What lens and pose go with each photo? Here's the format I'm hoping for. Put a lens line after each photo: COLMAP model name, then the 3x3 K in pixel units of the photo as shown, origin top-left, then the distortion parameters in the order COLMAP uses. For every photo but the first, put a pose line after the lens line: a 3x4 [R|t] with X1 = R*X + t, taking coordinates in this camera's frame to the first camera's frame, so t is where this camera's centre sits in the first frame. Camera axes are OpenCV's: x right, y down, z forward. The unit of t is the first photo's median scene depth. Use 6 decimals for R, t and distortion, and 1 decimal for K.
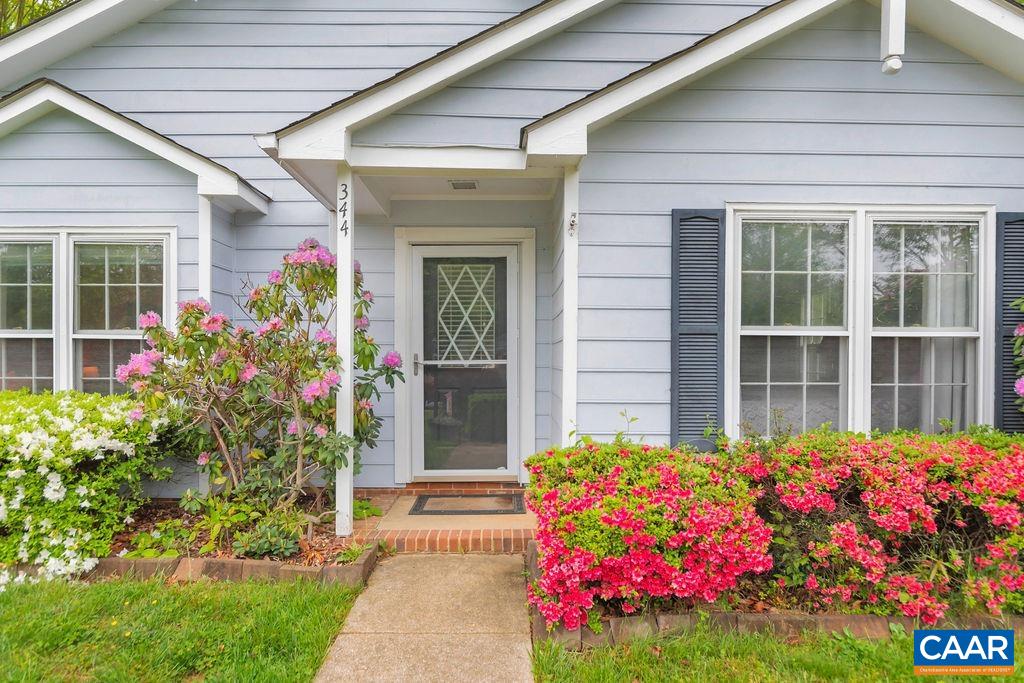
lens RADIAL K [[603.4, 0, 512.0], [0, 603.4, 341.5], [0, 0, 1]] dist [0.000975, -0.000357]
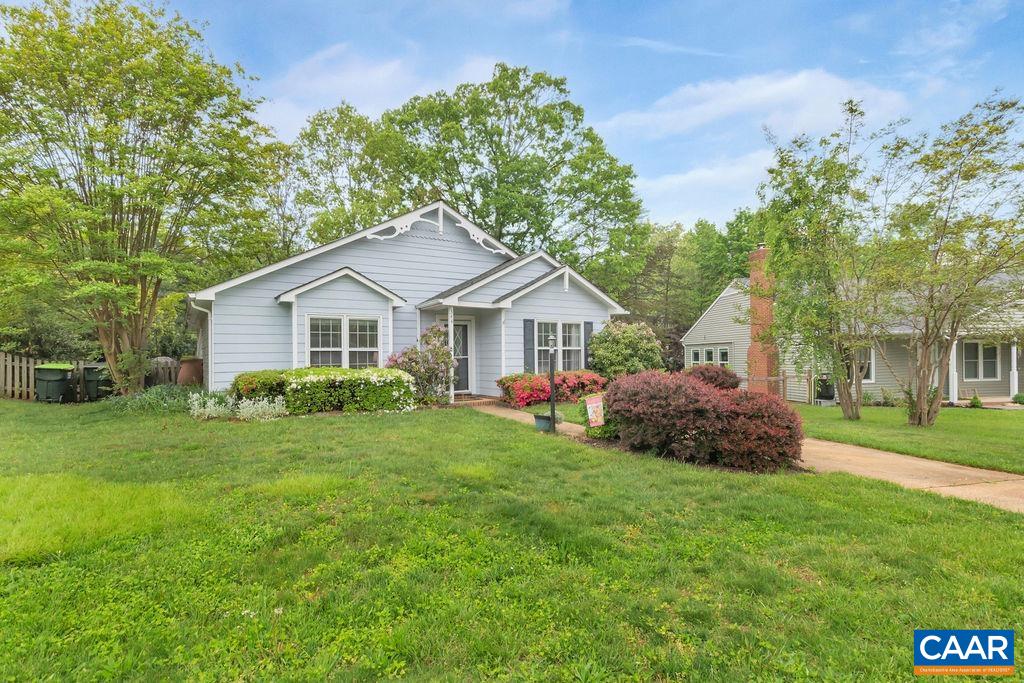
lens RADIAL K [[504.9, 0, 512.0], [0, 504.9, 341.5], [0, 0, 1]] dist [-0.000077, -0.000006]
pose [[0.832212, 0.003098, 0.554450, -1.699394], [0.000168, 0.999983, -0.005839, -0.043388], [-0.554458, 0.004953, 0.832197, -1.802448]]
